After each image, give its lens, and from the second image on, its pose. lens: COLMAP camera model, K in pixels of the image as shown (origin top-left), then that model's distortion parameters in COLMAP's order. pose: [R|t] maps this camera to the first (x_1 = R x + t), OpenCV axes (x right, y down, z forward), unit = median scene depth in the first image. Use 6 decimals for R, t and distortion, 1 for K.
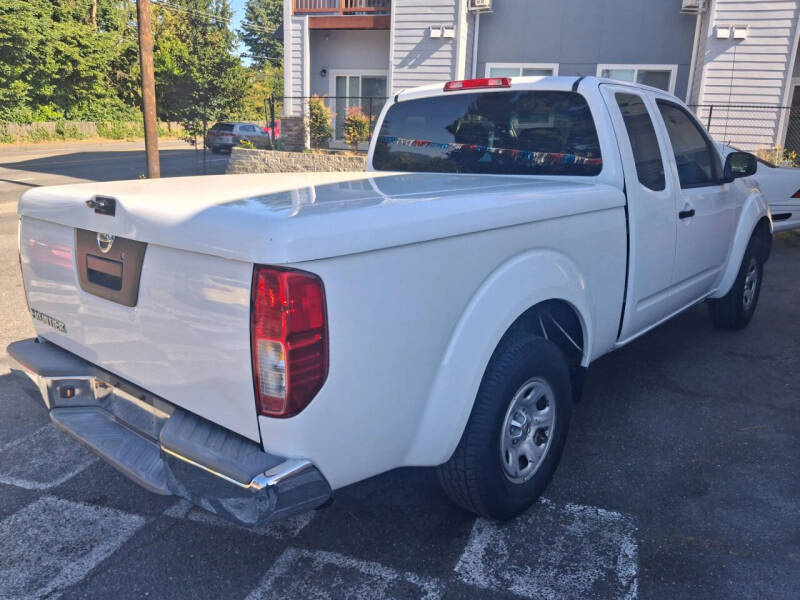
lens RADIAL K [[638.7, 0, 411.2], [0, 638.7, 296.7], [0, 0, 1]] dist [0.003705, -0.009674]
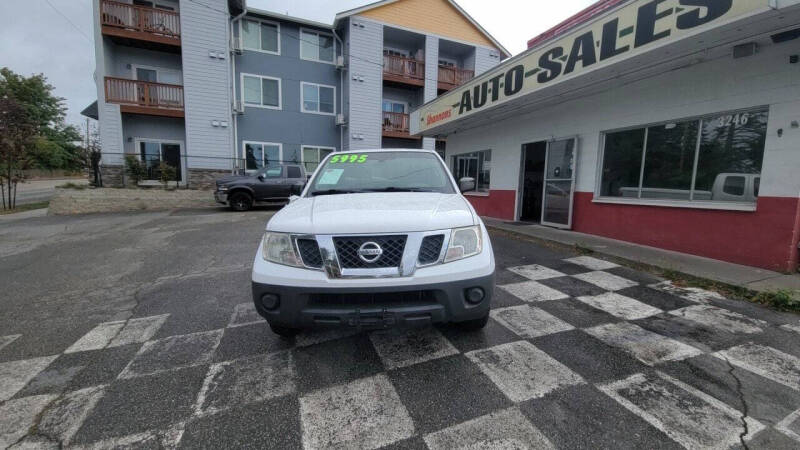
lens RADIAL K [[324.0, 0, 406.2], [0, 324.0, 225.1], [0, 0, 1]] dist [0.017934, -0.013054]
pose [[0.768616, -0.094659, 0.632668, -0.187117], [0.161820, 0.985597, -0.049128, 0.019364], [-0.618905, 0.140139, 0.772863, -0.041229]]
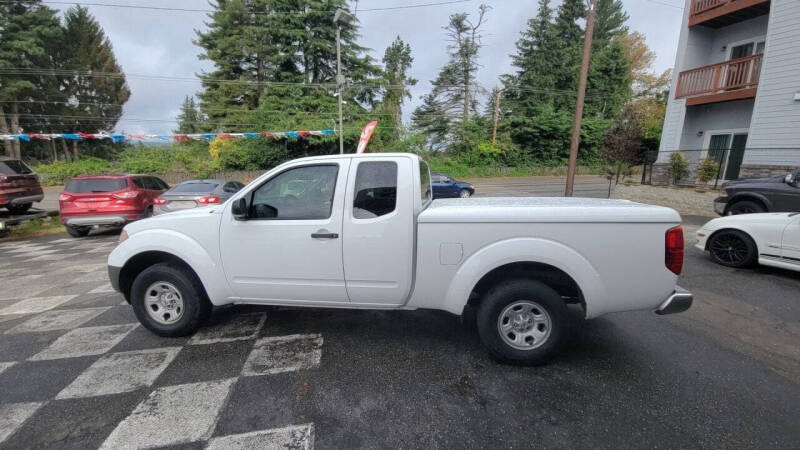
lens RADIAL K [[324.0, 0, 406.2], [0, 324.0, 225.1], [0, 0, 1]] dist [0.017934, -0.013054]
pose [[0.517470, 0.144249, -0.843456, 0.230029], [-0.216728, 0.975643, 0.033891, -0.034514], [0.827801, 0.165263, 0.536129, 0.104983]]
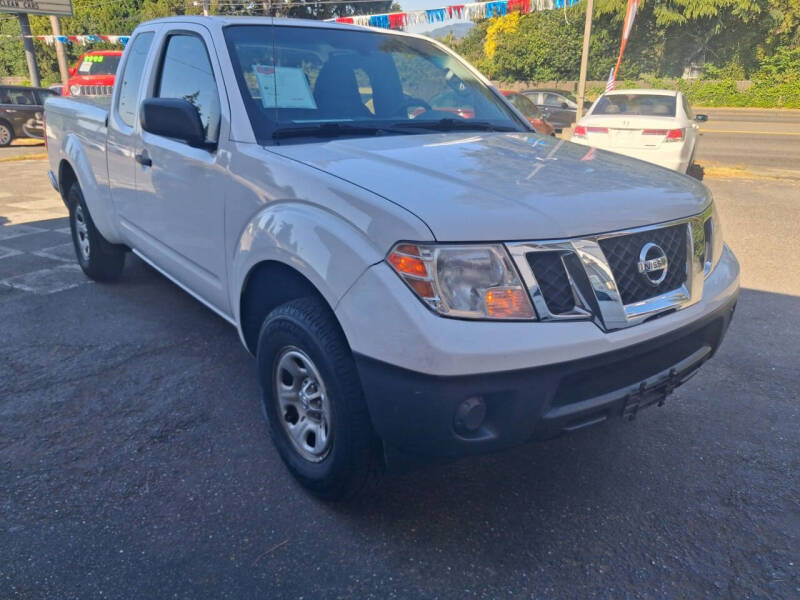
lens RADIAL K [[638.7, 0, 411.2], [0, 638.7, 296.7], [0, 0, 1]] dist [0.003705, -0.009674]
pose [[0.224639, -0.283359, 0.932333, -0.253933], [0.205736, 0.949010, 0.238857, -0.017263], [-0.952476, 0.138158, 0.271482, 0.102056]]
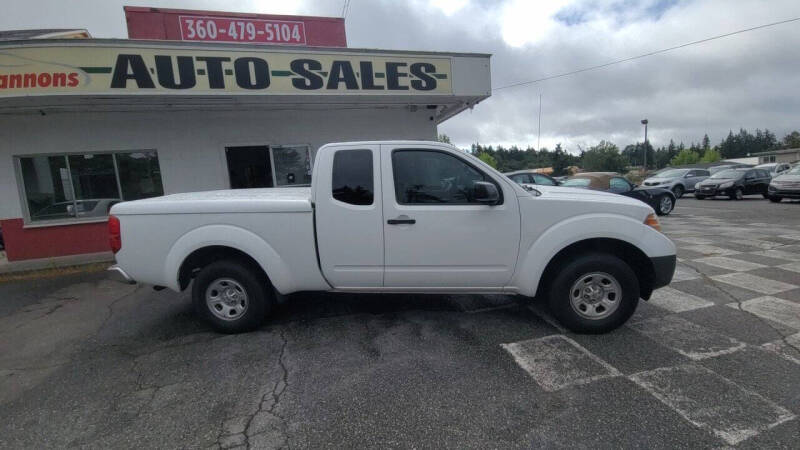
lens RADIAL K [[324.0, 0, 406.2], [0, 324.0, 225.1], [0, 0, 1]] dist [0.017934, -0.013054]
pose [[-0.553584, -0.095276, 0.827326, -0.213076], [0.255073, 0.926291, 0.277348, -0.079097], [-0.792769, 0.364564, -0.488477, 0.338004]]
